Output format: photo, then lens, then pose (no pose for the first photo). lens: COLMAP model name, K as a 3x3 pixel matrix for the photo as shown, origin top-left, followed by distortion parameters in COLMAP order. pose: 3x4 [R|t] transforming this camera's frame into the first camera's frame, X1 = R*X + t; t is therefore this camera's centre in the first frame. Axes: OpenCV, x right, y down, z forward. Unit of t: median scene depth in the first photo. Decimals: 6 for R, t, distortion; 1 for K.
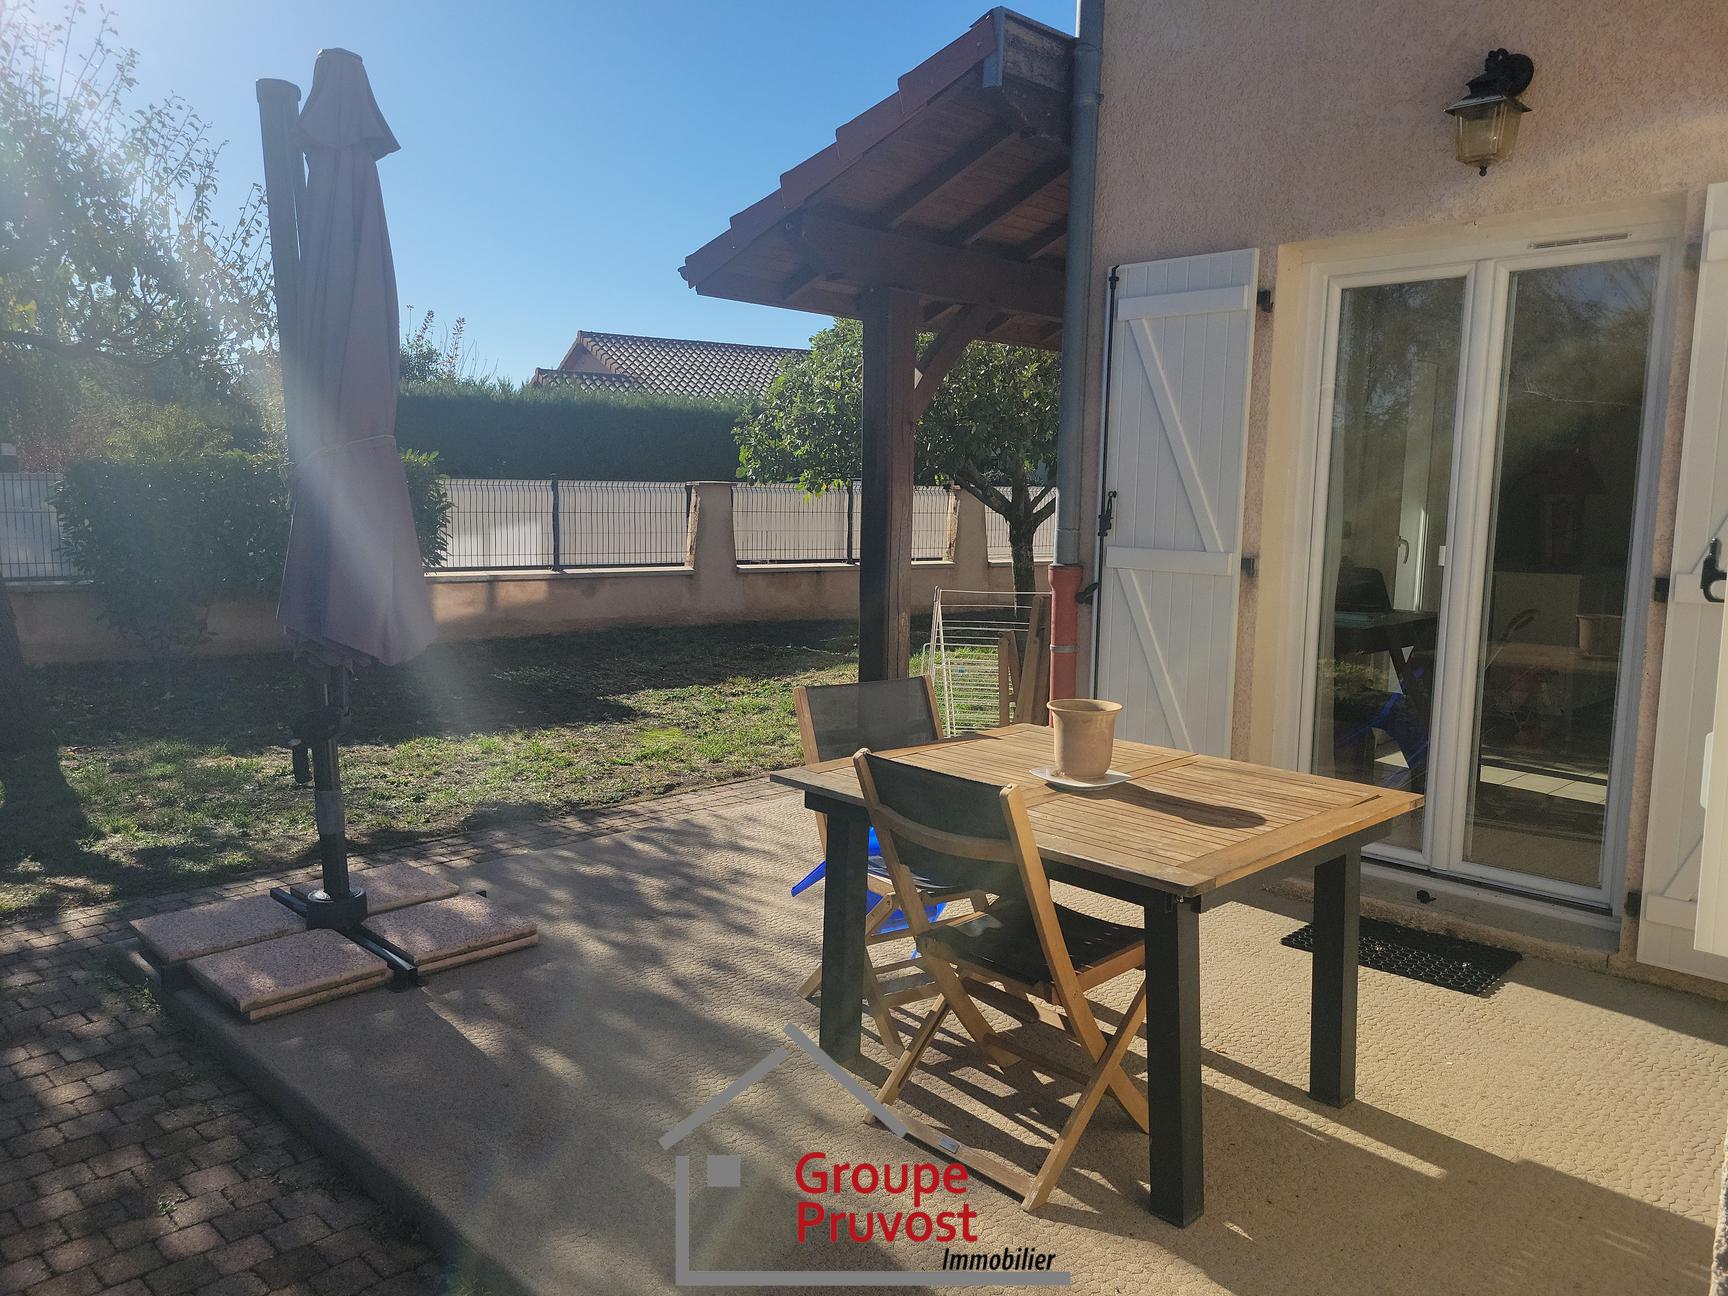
lens RADIAL K [[1291.3, 0, 865.4], [0, 1291.3, 647.1], [0, 0, 1]] dist [0.054199, -0.038867]
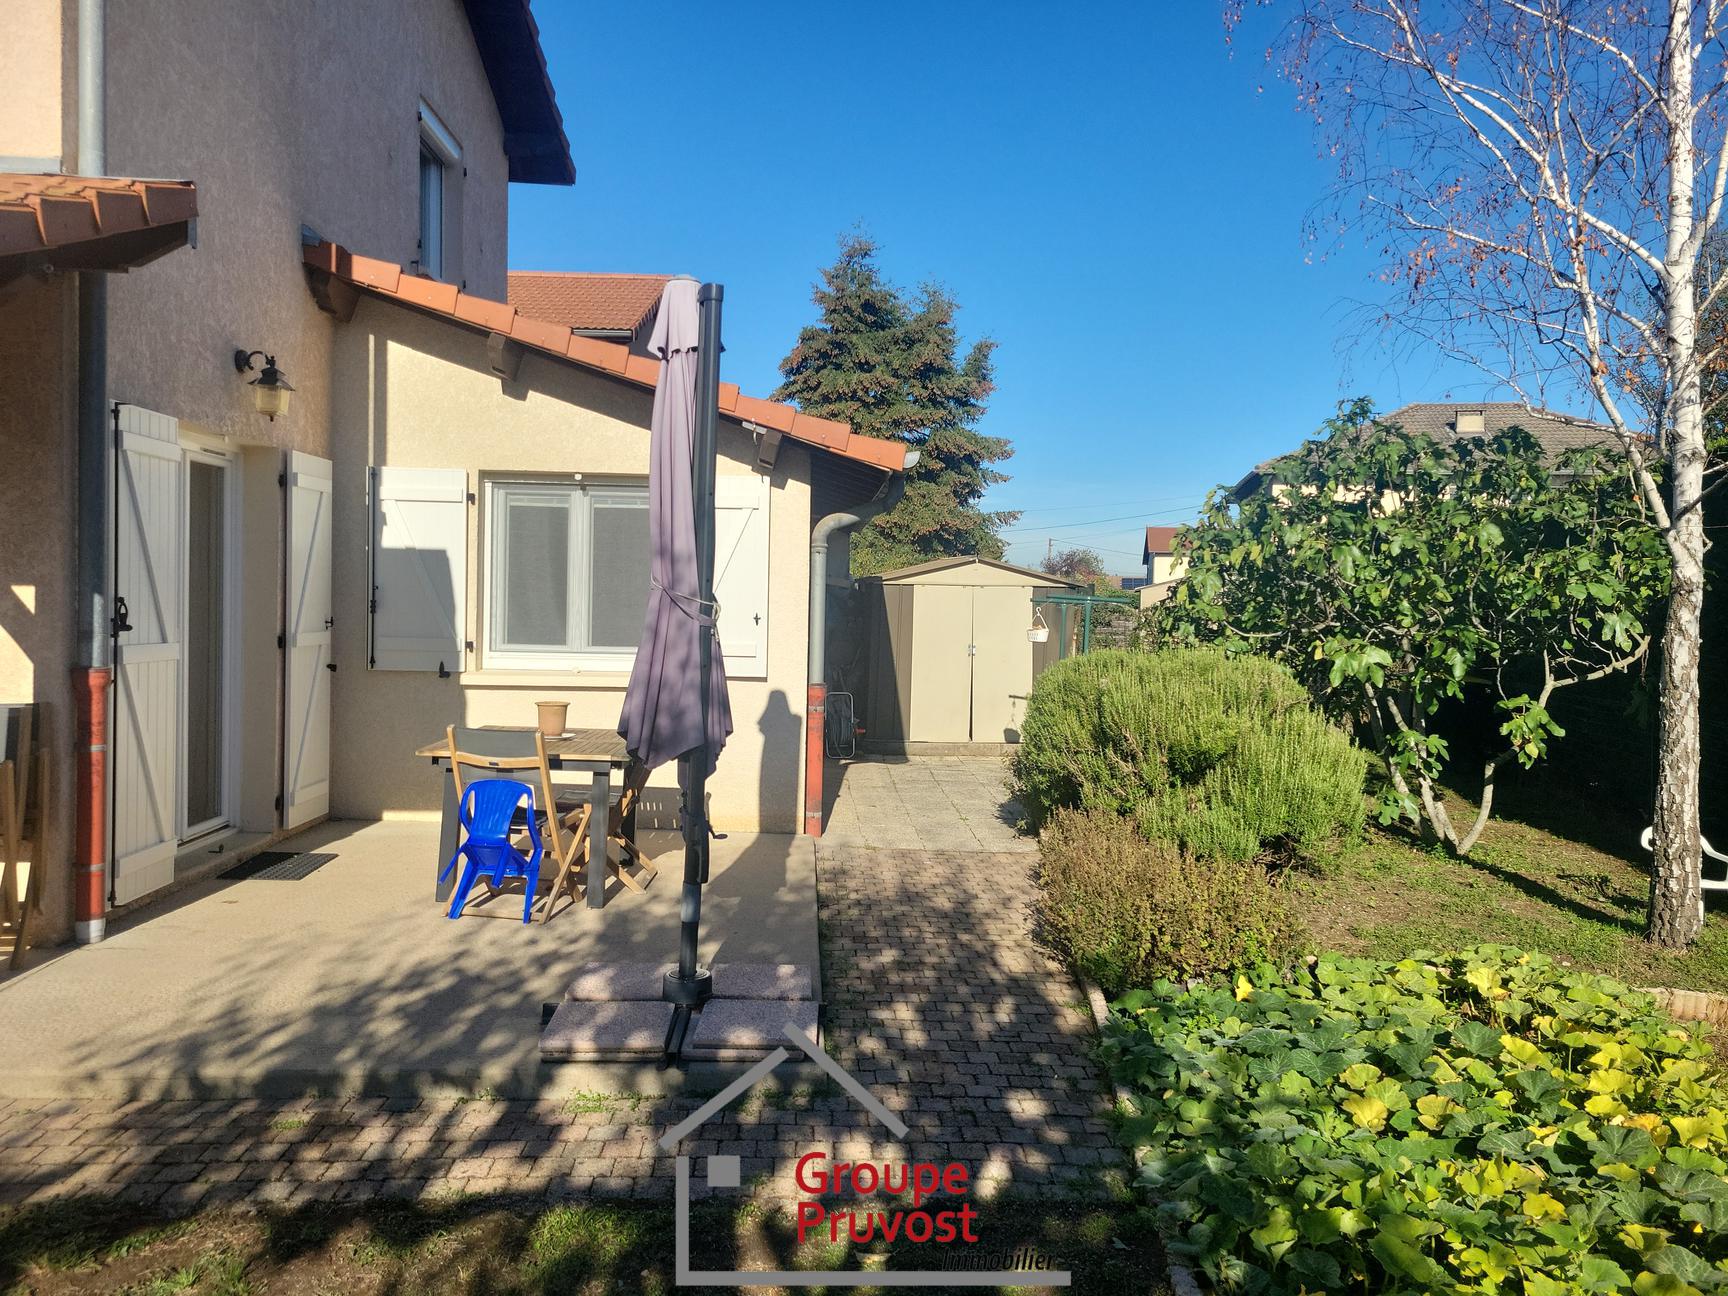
lens RADIAL K [[1291.3, 0, 863.1], [0, 1291.3, 645.2], [0, 0, 1]] dist [0.054199, -0.038867]
pose [[-0.737459, -0.060074, 0.672715, -1.164870], [0.046794, 0.989098, 0.139625, -0.228179], [-0.673769, 0.134447, -0.726608, 1.542587]]
